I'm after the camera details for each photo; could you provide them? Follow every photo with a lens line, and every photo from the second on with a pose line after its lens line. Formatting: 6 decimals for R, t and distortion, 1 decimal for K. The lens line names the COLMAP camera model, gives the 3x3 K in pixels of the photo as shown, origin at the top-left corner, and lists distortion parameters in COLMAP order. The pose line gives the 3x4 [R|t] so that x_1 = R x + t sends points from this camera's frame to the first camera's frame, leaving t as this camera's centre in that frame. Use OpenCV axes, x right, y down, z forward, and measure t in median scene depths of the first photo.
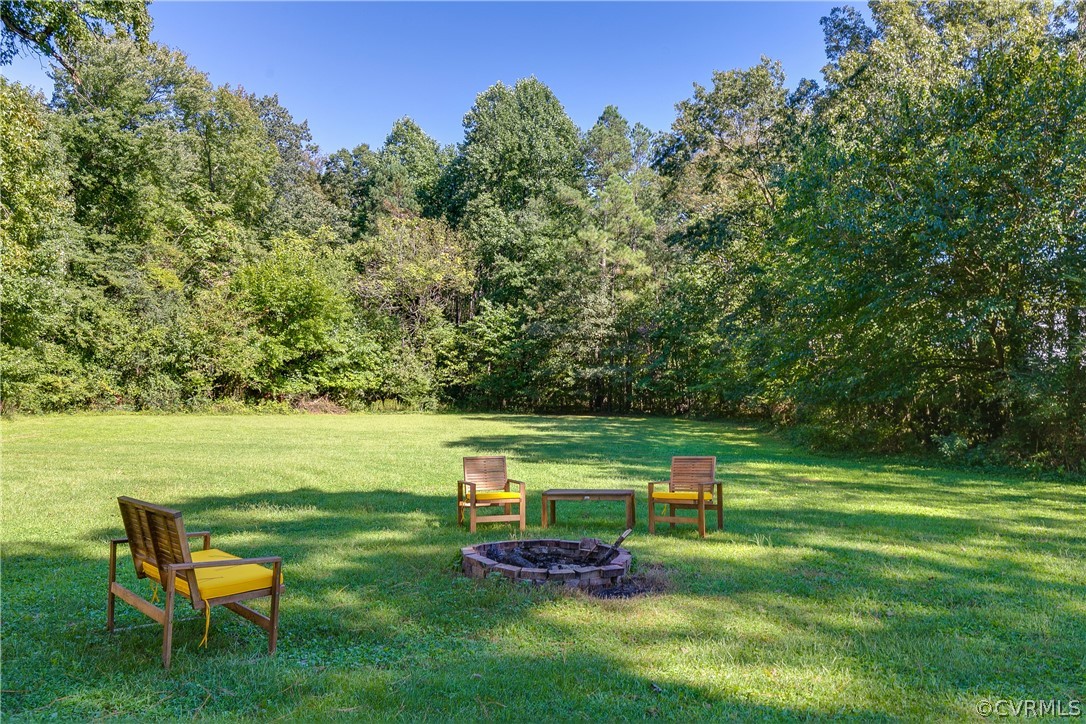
lens RADIAL K [[828.7, 0, 543.0], [0, 828.7, 362.0], [0, 0, 1]] dist [-0.010791, 0.003386]
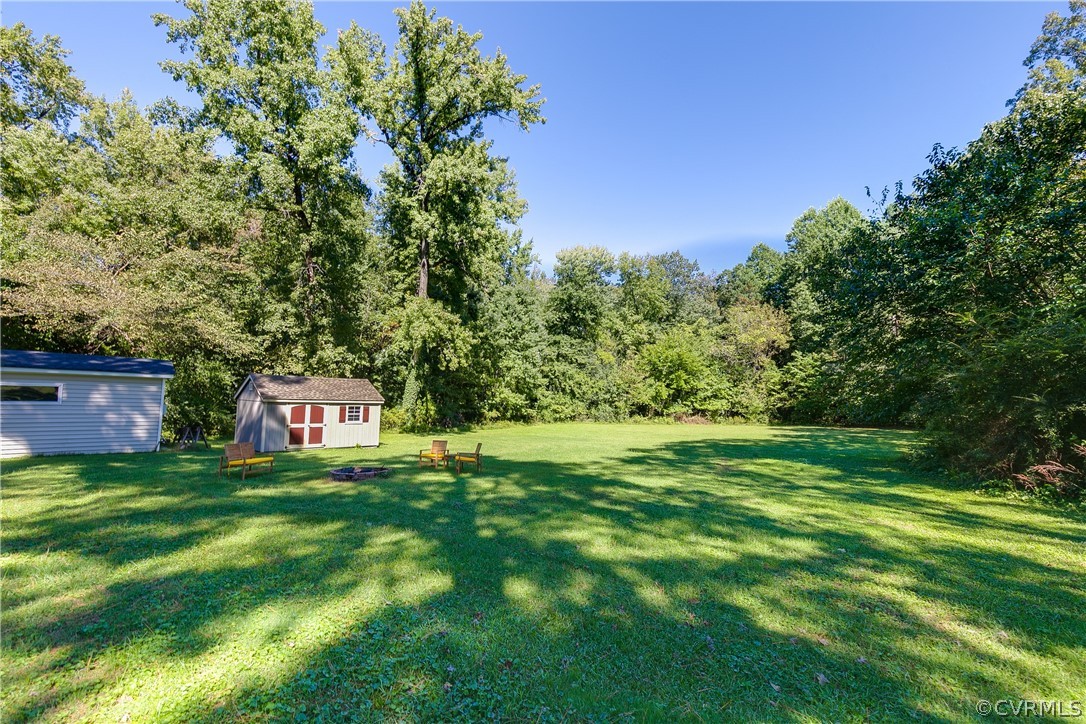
lens RADIAL K [[487.5, 0, 549.0], [0, 487.5, 362.8], [0, 0, 1]] dist [0.002781, -0.001497]
pose [[0.729330, -0.073914, -0.680157, 0.278075], [0.030952, 0.996694, -0.075123, -0.000364], [0.683461, 0.033737, 0.729207, 0.027620]]
